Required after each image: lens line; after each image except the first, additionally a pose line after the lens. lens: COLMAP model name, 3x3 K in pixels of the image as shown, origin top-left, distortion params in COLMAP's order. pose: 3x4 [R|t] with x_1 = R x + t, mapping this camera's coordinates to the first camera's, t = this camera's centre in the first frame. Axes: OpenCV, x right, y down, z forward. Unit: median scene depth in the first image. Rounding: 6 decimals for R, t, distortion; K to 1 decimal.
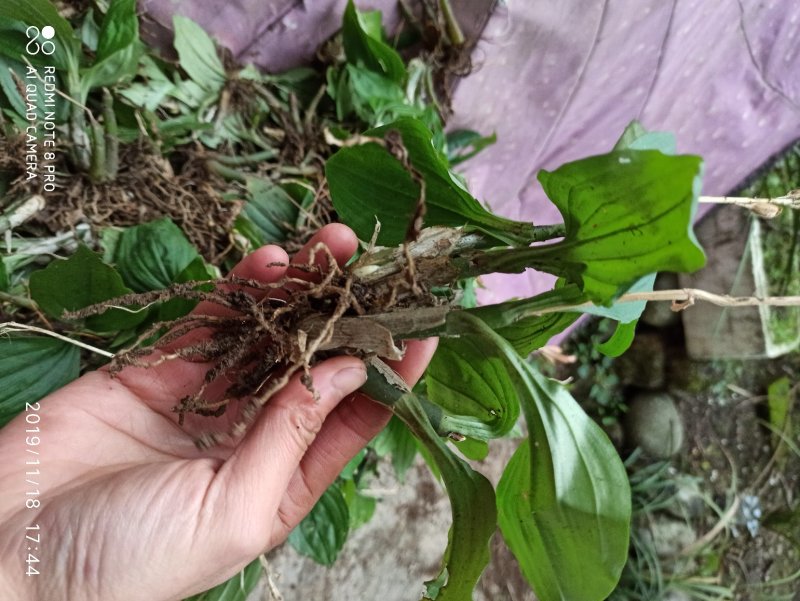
lens RADIAL K [[590.9, 0, 392.5], [0, 590.9, 299.0], [0, 0, 1]] dist [0.005781, -0.011198]
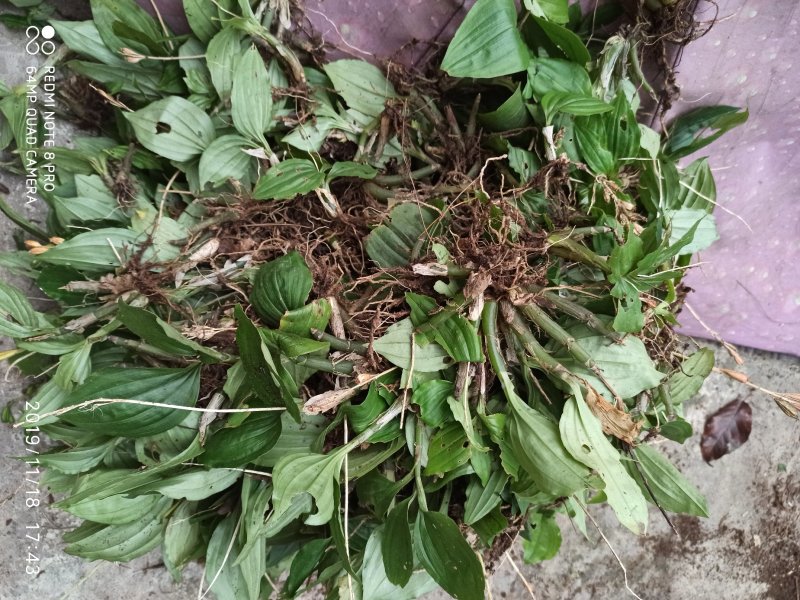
lens RADIAL K [[577.8, 0, 403.2], [0, 577.8, 301.9], [0, 0, 1]] dist [0.007907, 0.006147]
pose [[0.850389, 0.049212, -0.523848, 0.256648], [-0.019701, 0.997896, 0.061765, -0.087630], [0.525785, -0.042204, 0.849570, 0.156585]]
